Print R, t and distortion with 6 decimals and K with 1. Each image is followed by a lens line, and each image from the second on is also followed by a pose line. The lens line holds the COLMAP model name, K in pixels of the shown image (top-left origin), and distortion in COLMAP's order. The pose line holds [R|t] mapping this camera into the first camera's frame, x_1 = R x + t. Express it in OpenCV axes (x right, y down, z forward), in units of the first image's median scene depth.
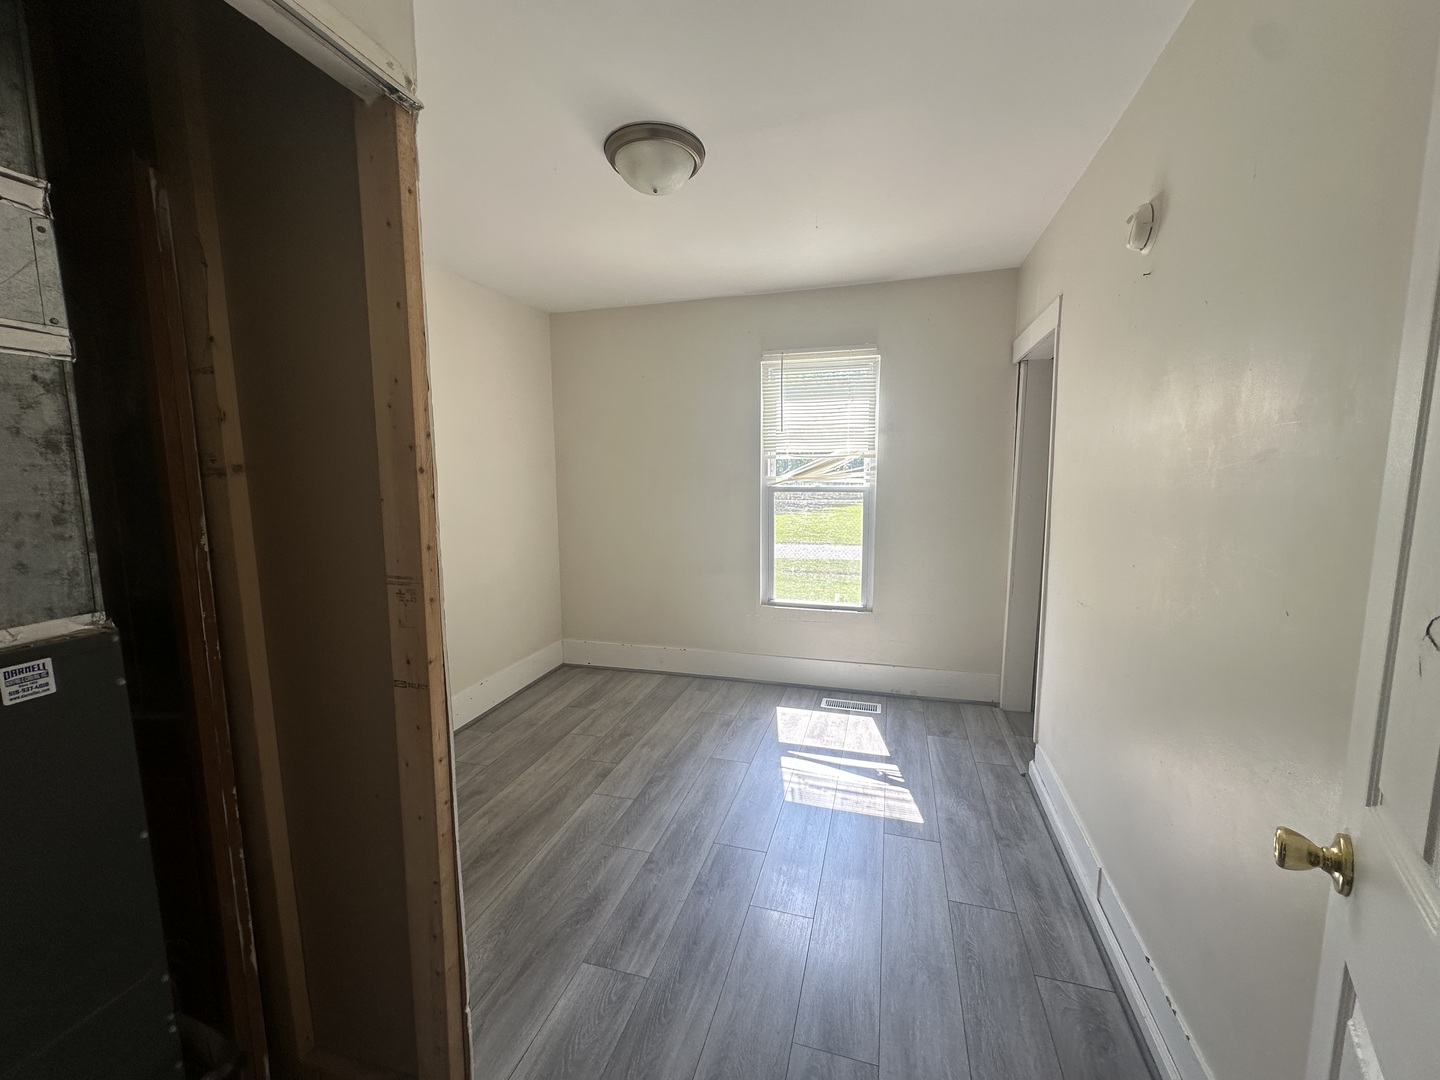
lens RADIAL K [[577.5, 0, 720.0], [0, 577.5, 540.0], [0, 0, 1]] dist [-0.001860, 0.000485]
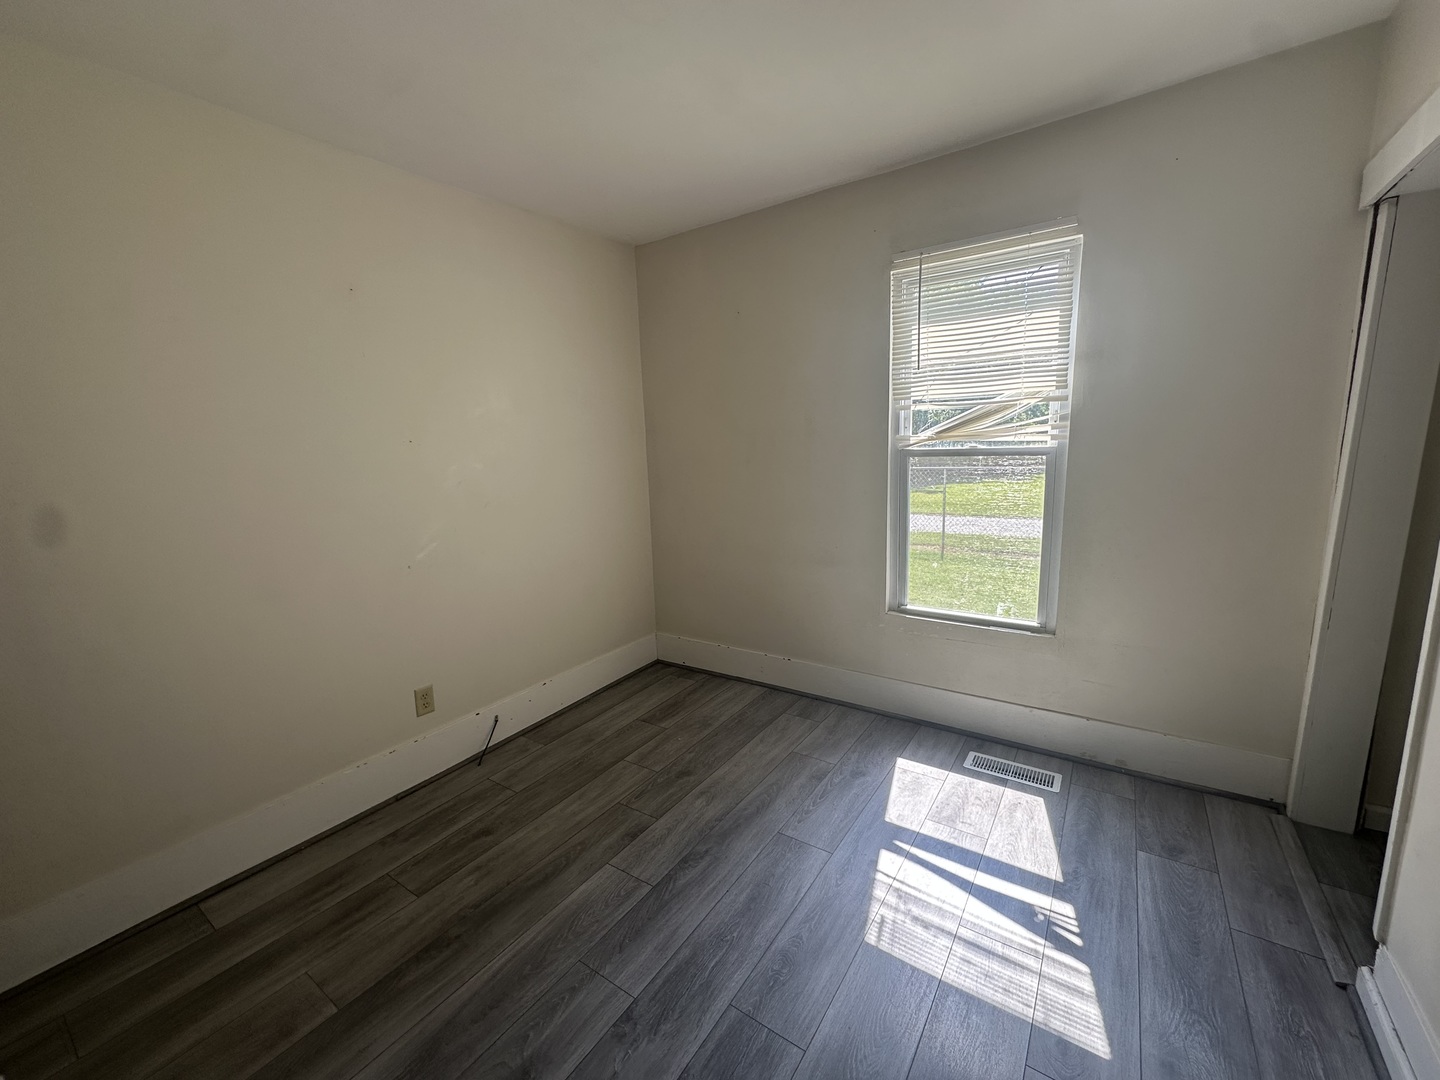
lens RADIAL K [[577.5, 0, 720.0], [0, 577.5, 540.0], [0, 0, 1]] dist [-0.001860, 0.000485]
pose [[0.949183, 0.025913, -0.313656, 0.118049], [-0.008776, 0.998396, 0.055925, -0.022115], [0.314603, -0.050330, 0.947888, 0.287965]]
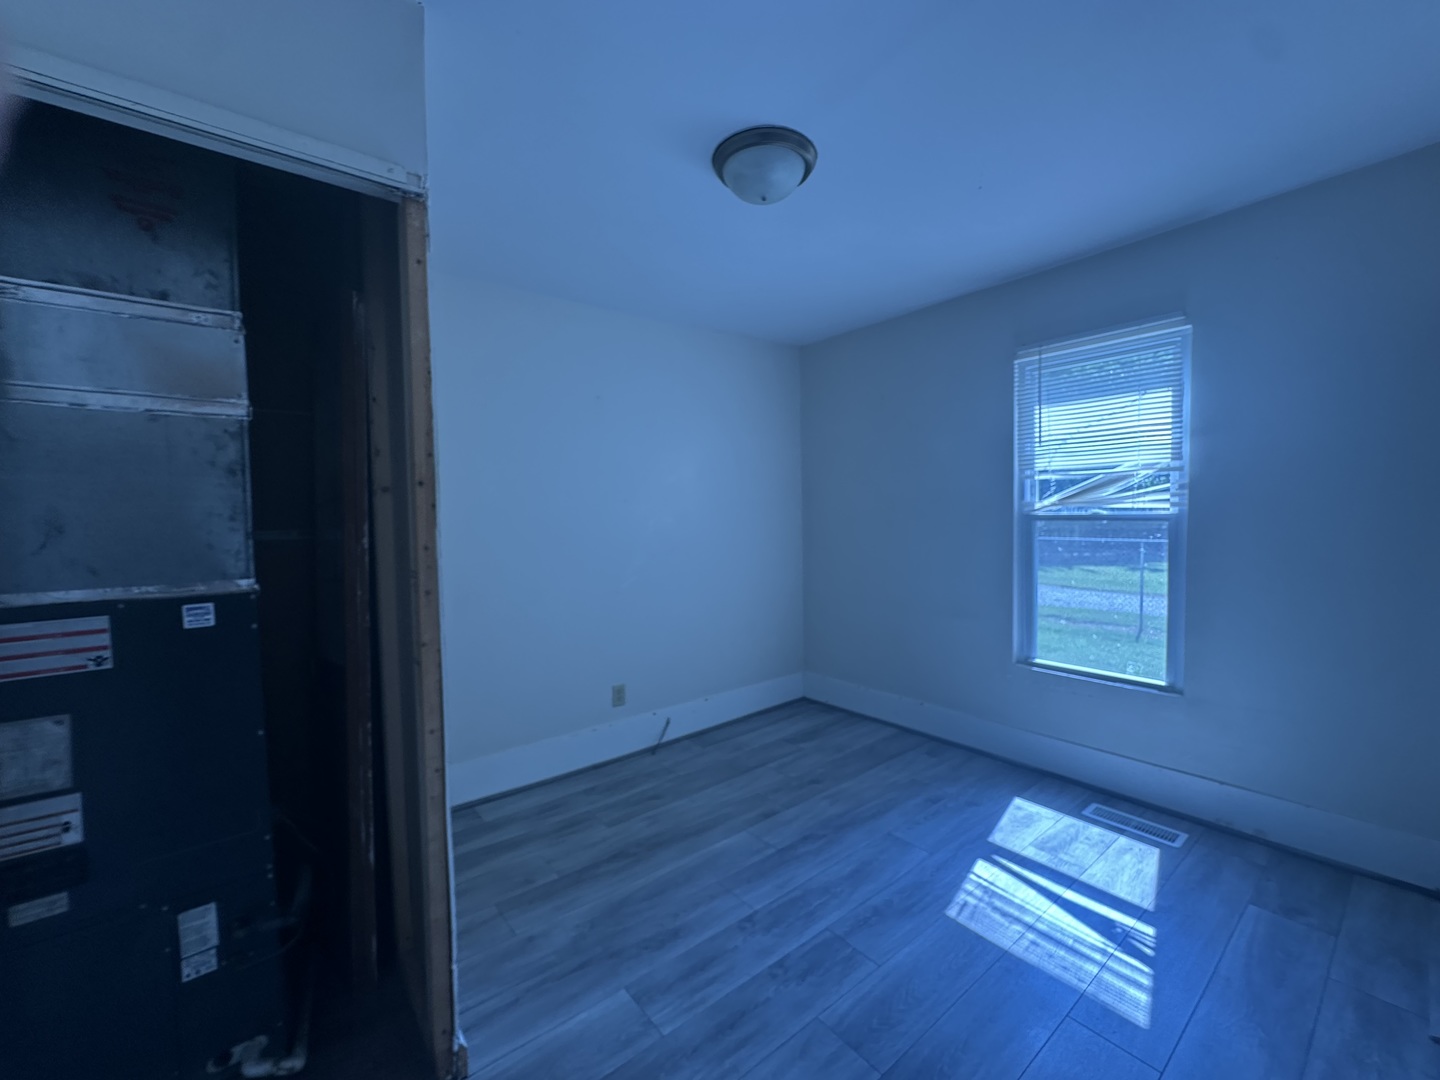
lens RADIAL K [[585.9, 0, 720.0], [0, 585.9, 540.0], [0, 0, 1]] dist [-0.006107, 0.000249]
pose [[0.818597, 0.019394, -0.574040, 0.239275], [-0.057334, 0.997197, -0.048070, 0.007027], [0.571499, 0.072262, 0.817415, 0.122702]]
